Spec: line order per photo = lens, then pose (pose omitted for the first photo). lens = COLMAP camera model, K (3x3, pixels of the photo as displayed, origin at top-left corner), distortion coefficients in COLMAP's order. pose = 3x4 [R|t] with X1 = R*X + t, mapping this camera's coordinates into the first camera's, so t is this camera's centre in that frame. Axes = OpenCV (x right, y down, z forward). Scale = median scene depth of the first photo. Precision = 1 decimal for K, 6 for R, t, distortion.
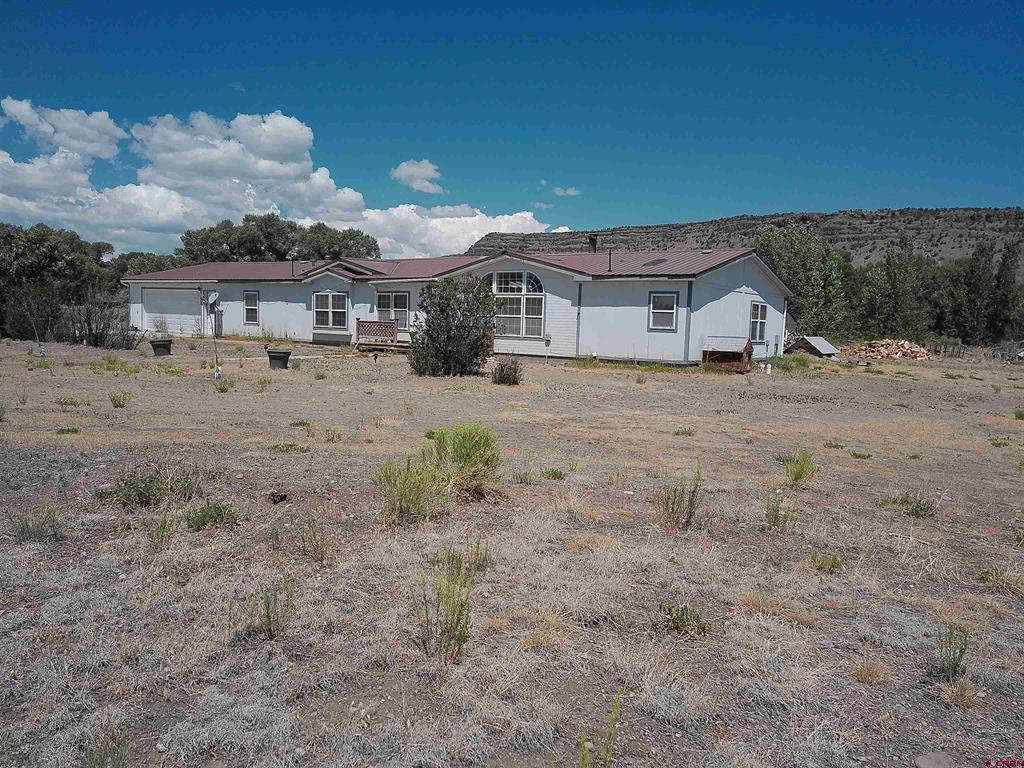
lens RADIAL K [[758.6, 0, 510.8], [0, 758.6, 392.3], [0, 0, 1]] dist [0.092061, -0.055251]
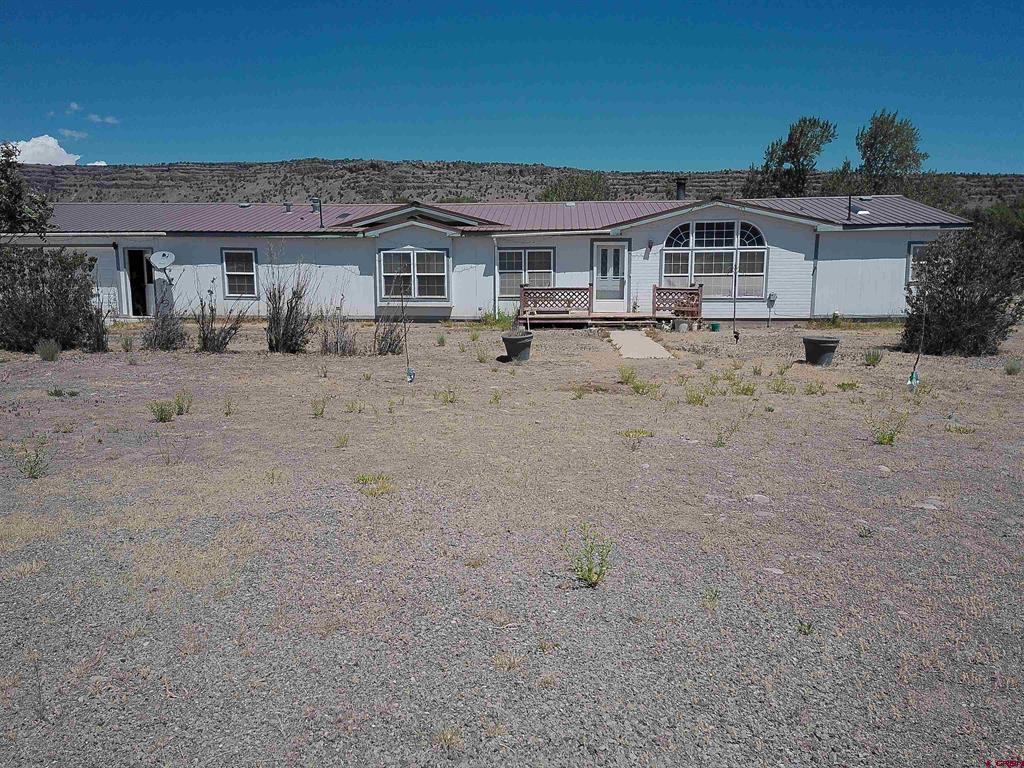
lens RADIAL K [[758.6, 0, 517.1], [0, 758.6, 379.8], [0, 0, 1]] dist [0.092061, -0.055251]
pose [[0.859192, -0.103799, 0.501013, -0.631589], [0.076242, 0.994247, 0.075239, -0.064585], [-0.505940, -0.026446, 0.862163, 0.375637]]
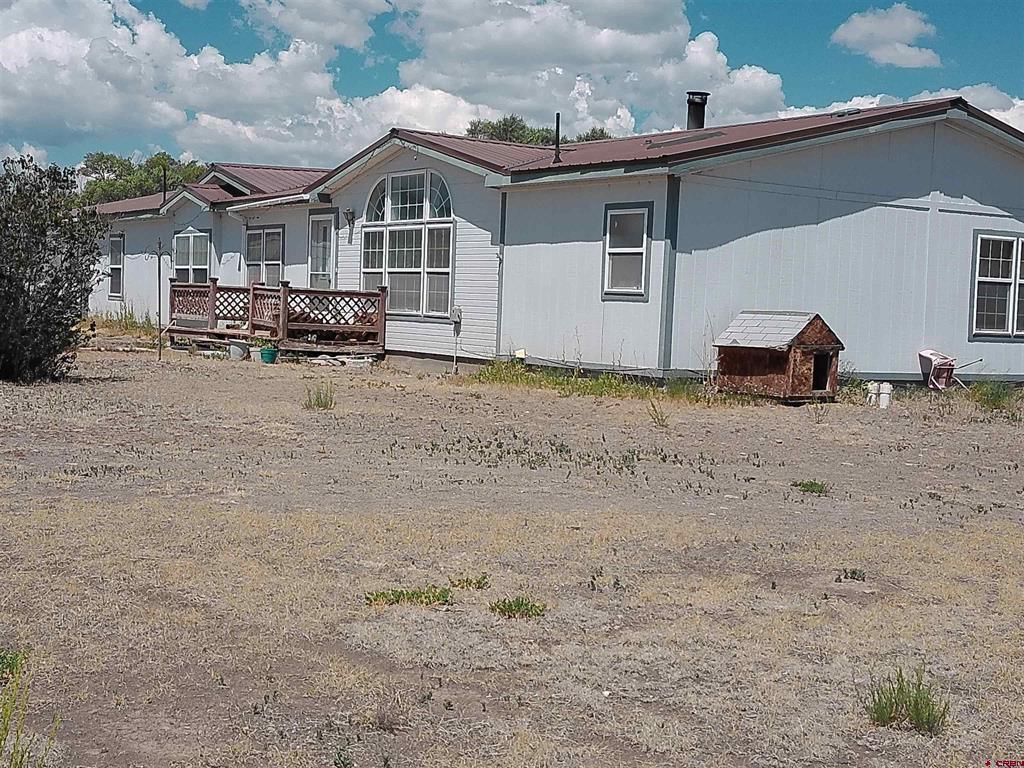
lens RADIAL K [[1453.0, 0, 507.5], [0, 1453.0, 385.9], [0, 0, 1]] dist [0.097932, 0.000000]
pose [[0.930962, 0.023906, -0.364333, 0.378189], [-0.040999, 0.998388, -0.039252, 0.001677], [0.362808, 0.051480, 0.930441, 0.207687]]
